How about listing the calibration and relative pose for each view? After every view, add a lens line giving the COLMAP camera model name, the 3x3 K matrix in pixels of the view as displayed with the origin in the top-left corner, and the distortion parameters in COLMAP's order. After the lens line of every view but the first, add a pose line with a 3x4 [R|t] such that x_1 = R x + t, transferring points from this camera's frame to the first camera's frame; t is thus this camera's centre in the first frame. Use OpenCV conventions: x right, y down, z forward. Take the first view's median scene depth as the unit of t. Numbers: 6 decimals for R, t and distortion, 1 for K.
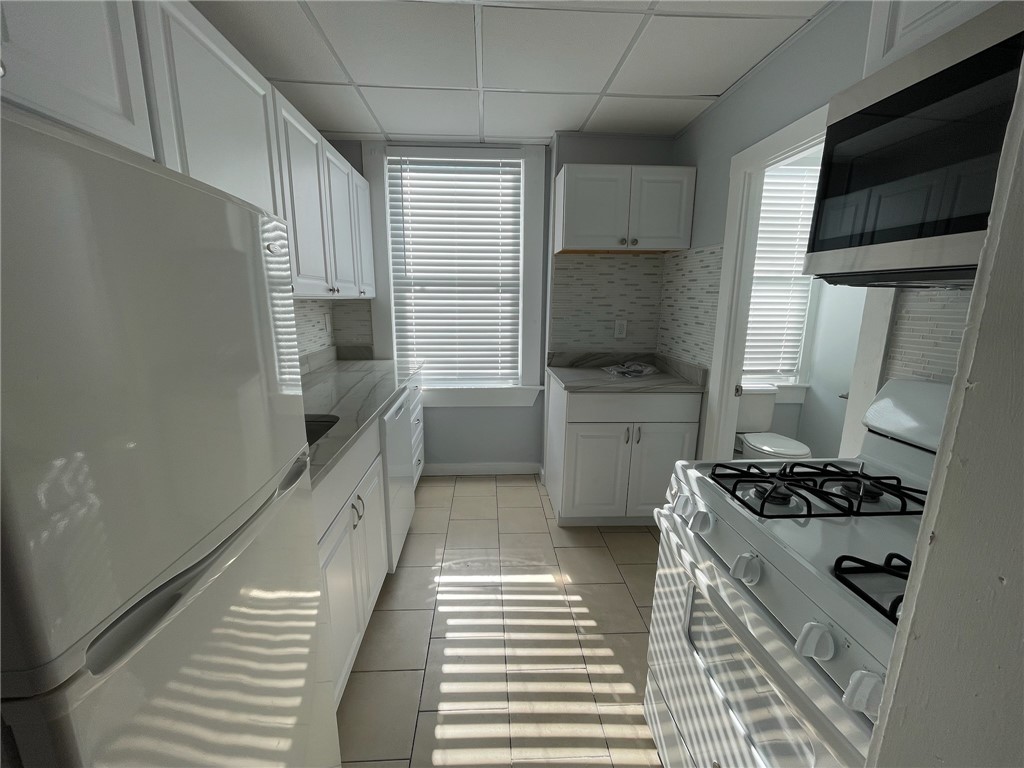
lens RADIAL K [[416.2, 0, 510.2], [0, 416.2, 380.8], [0, 0, 1]] dist [-0.003735, -0.000082]
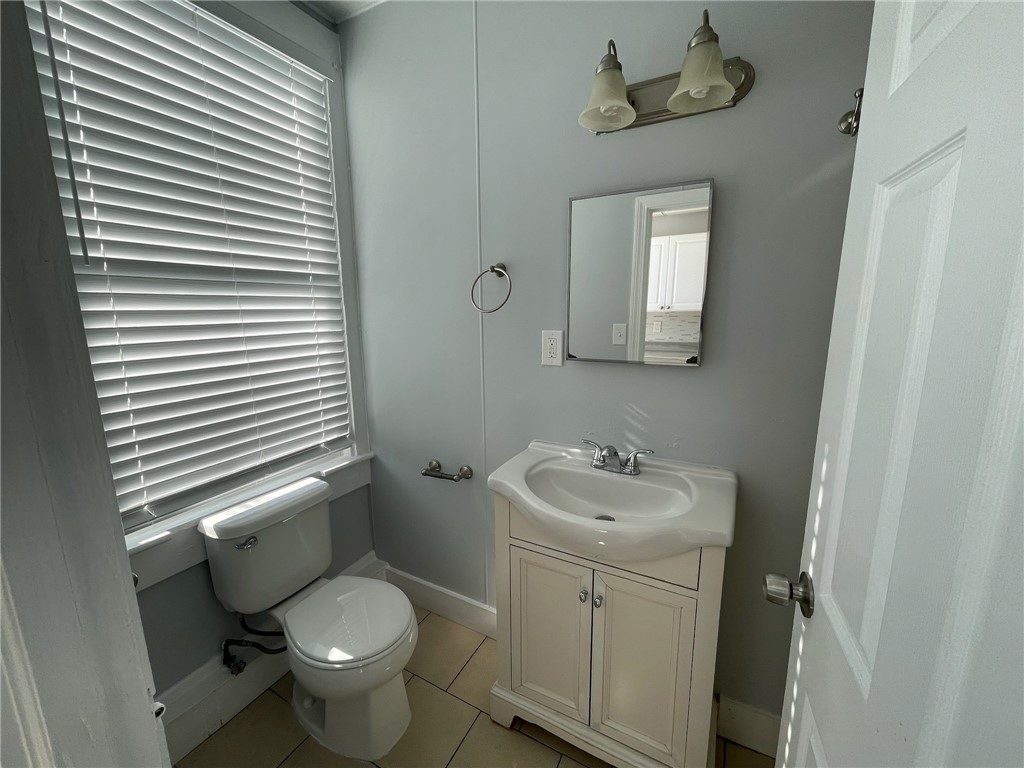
lens RADIAL K [[416.2, 0, 513.3], [0, 416.2, 380.9], [0, 0, 1]] dist [-0.003735, -0.000082]
pose [[0.520766, -0.160975, 0.838385, 0.329196], [0.177166, 0.981060, 0.078322, -0.105662], [-0.835114, 0.107746, 0.539422, 0.483100]]
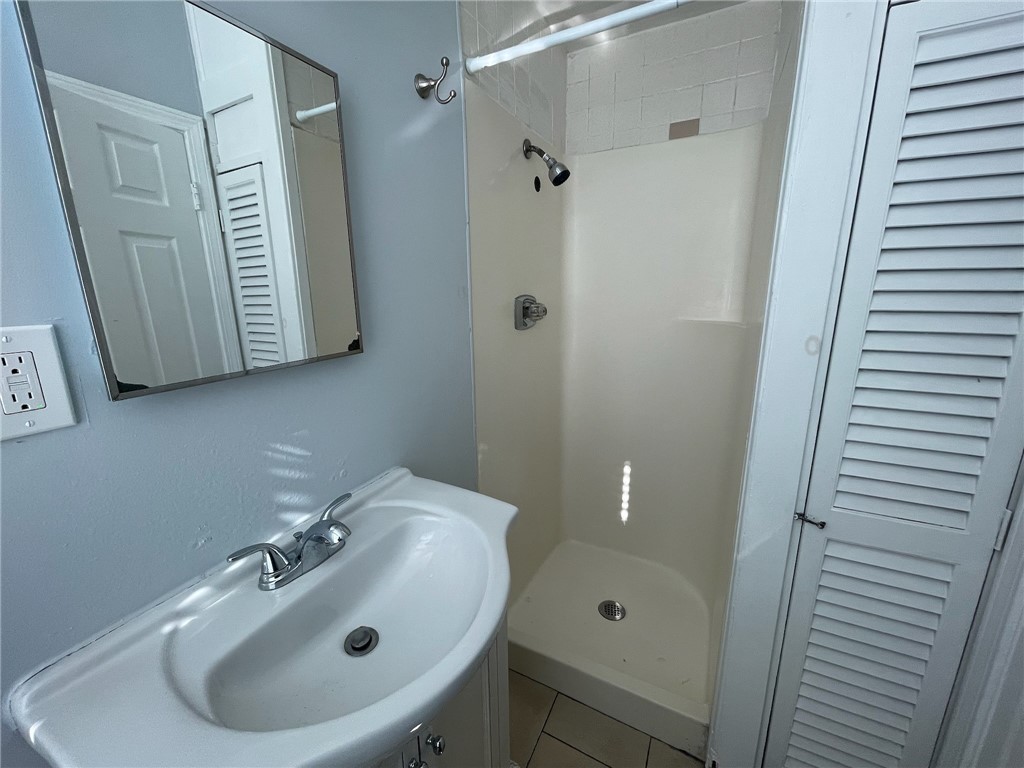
lens RADIAL K [[416.2, 0, 512.0], [0, 416.2, 387.8], [0, 0, 1]] dist [-0.003735, -0.000082]
pose [[-0.865006, -0.113790, 0.488688, 0.505204], [0.103884, 0.912228, 0.396293, -0.133500], [-0.490889, 0.393563, -0.777262, 0.702245]]
